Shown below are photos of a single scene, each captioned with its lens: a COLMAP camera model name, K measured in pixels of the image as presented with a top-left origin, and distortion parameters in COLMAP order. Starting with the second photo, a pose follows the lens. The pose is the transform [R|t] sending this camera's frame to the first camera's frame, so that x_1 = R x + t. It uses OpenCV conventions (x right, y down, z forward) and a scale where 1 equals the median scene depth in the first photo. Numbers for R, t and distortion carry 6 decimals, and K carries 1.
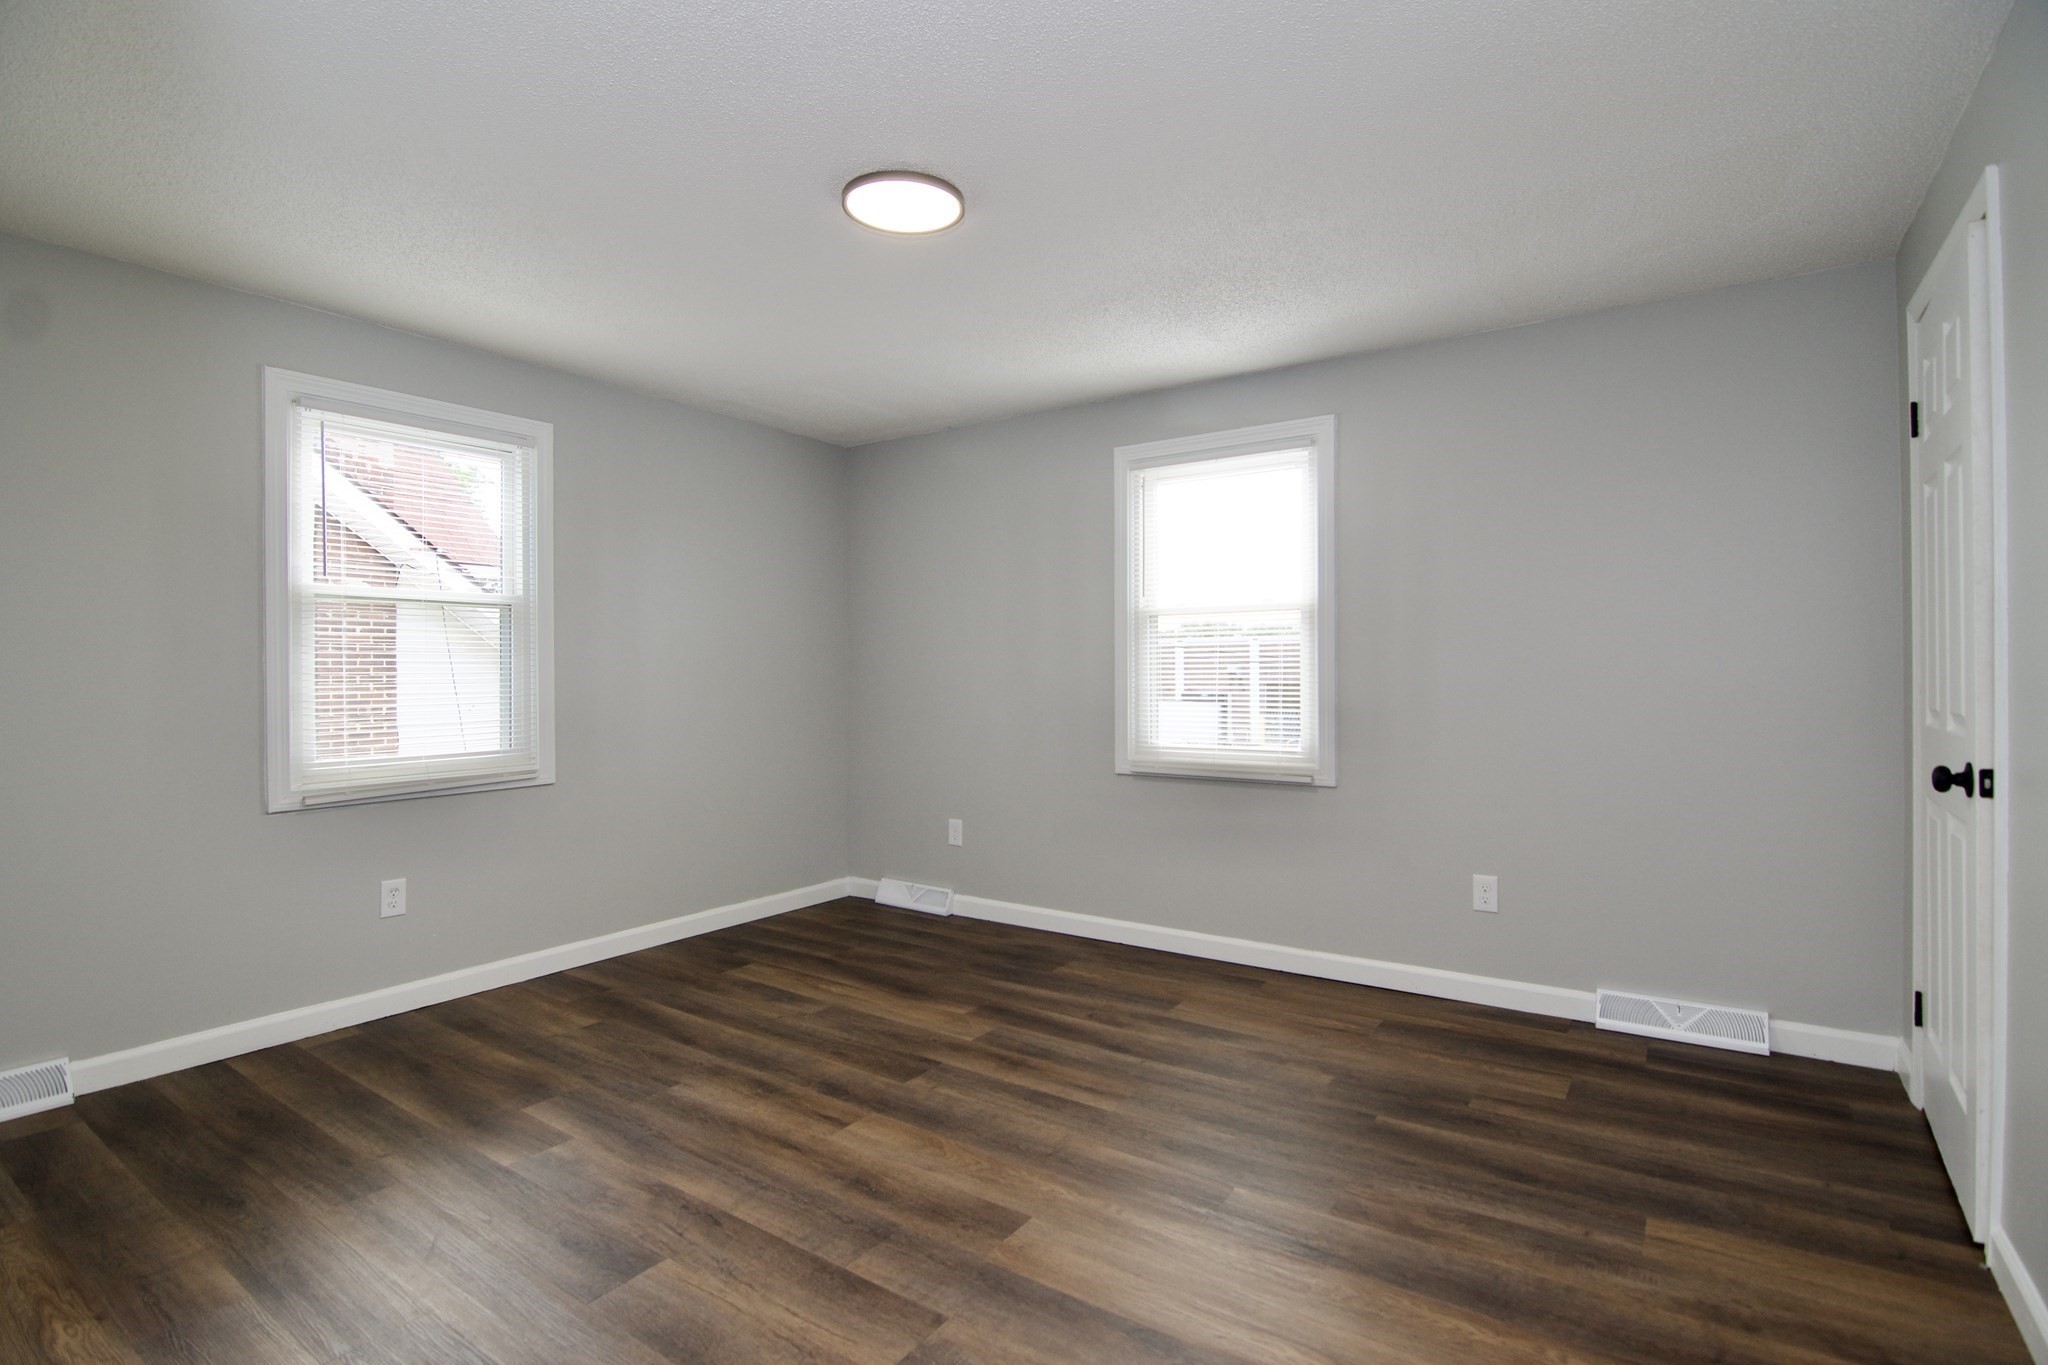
lens RADIAL K [[986.5, 0, 1022.1], [0, 986.5, 670.8], [0, 0, 1]] dist [-0.002915, -0.010141]
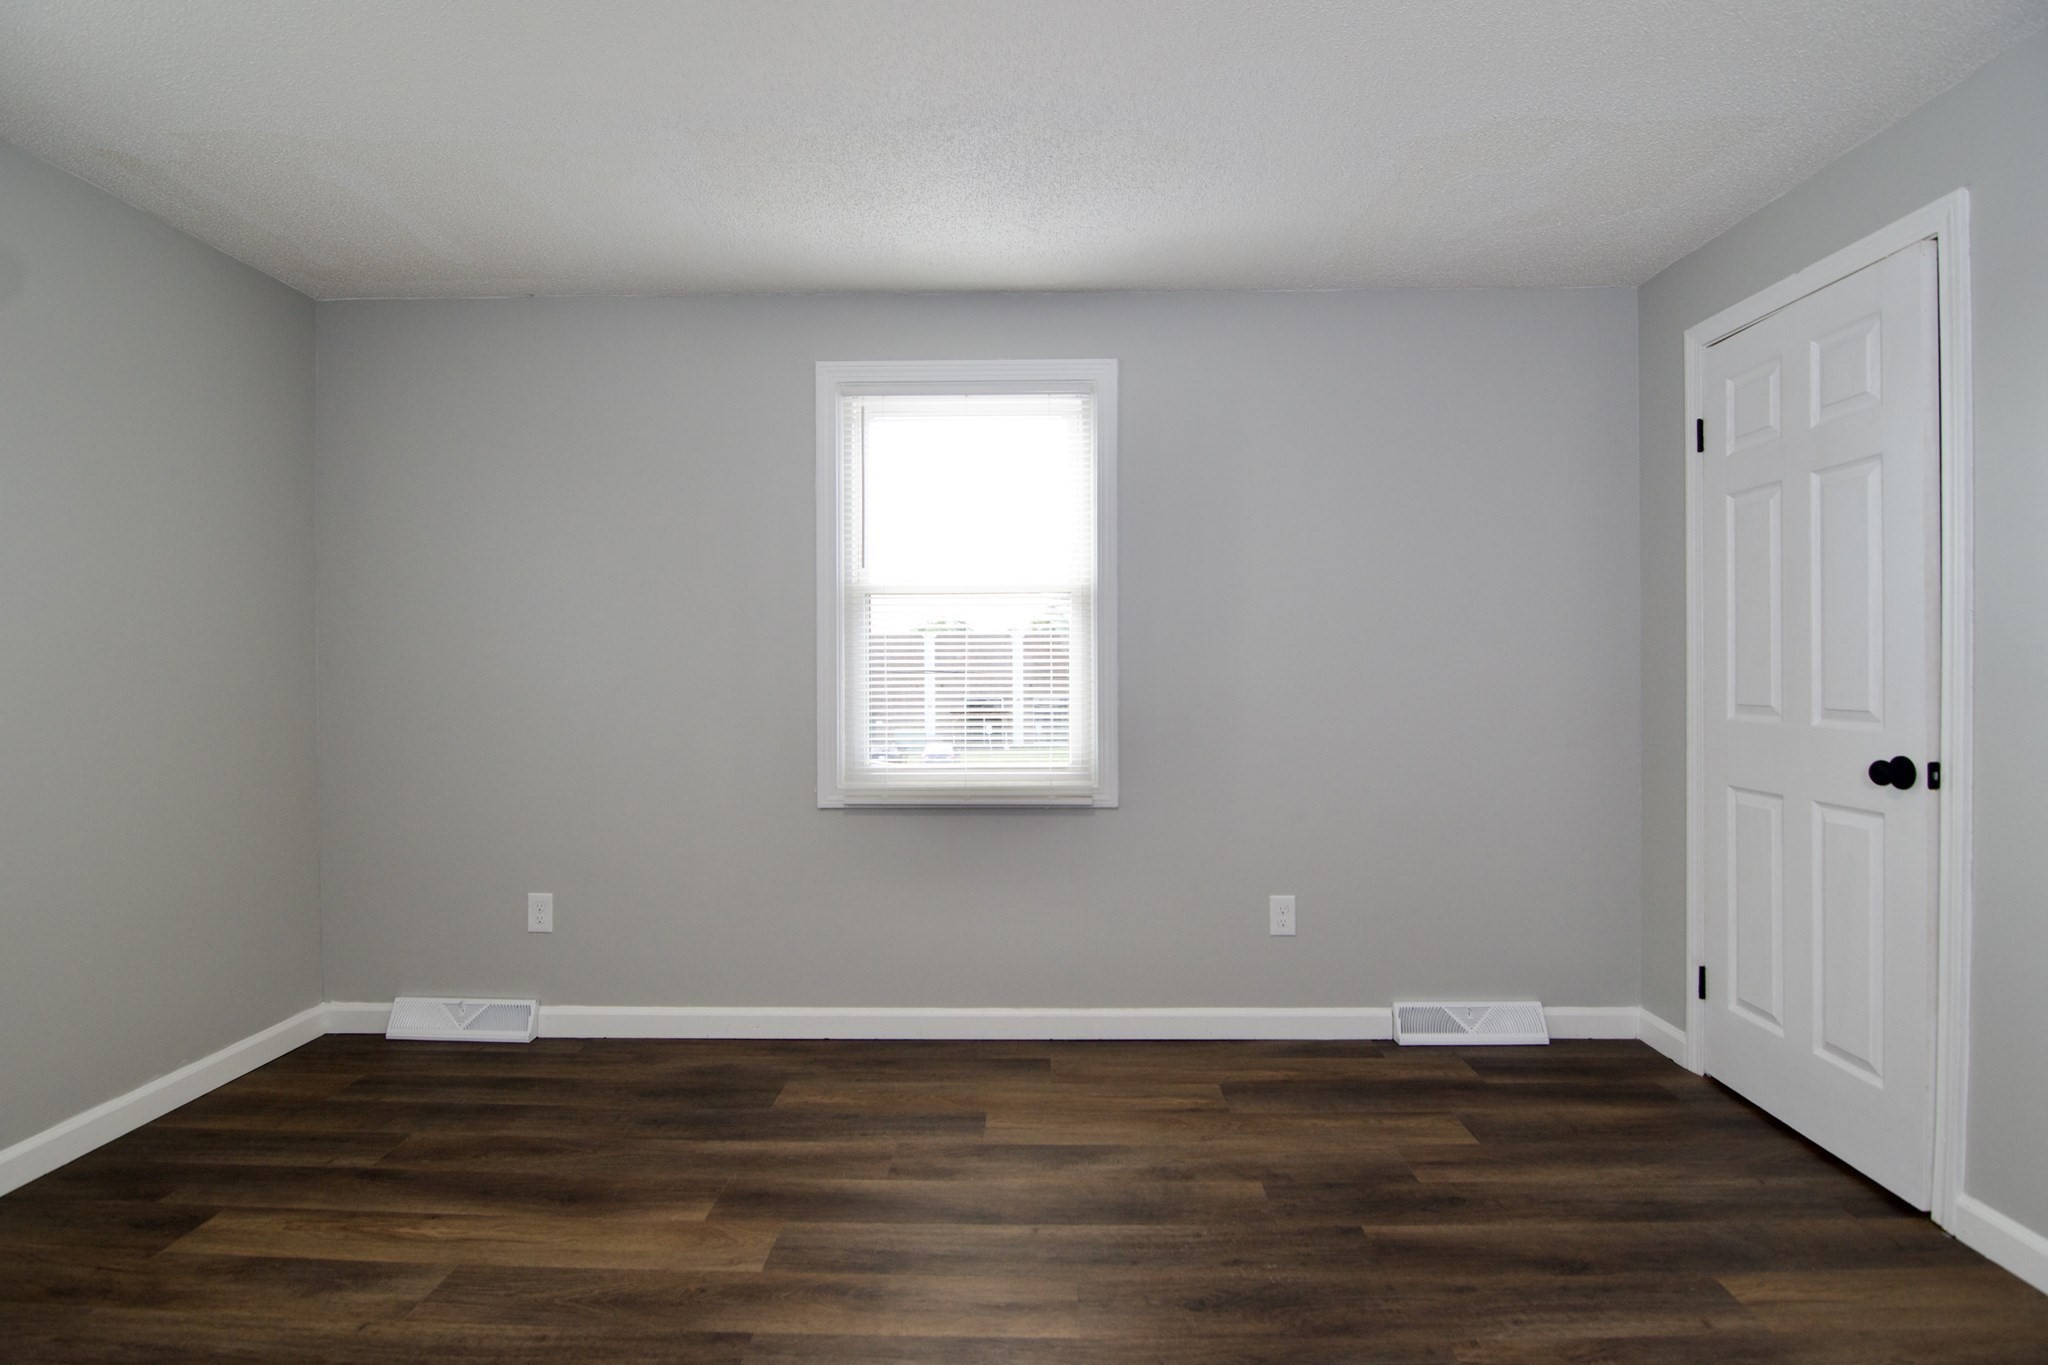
lens RADIAL K [[1025.8, 0, 1020.9], [0, 1025.8, 670.2], [0, 0, 1]] dist [-0.004868, -0.010642]
pose [[0.834394, 0.000239, 0.551169, -0.259733], [-0.001472, 0.999997, 0.001794, 0.000566], [-0.551167, -0.002308, 0.834392, 0.371082]]
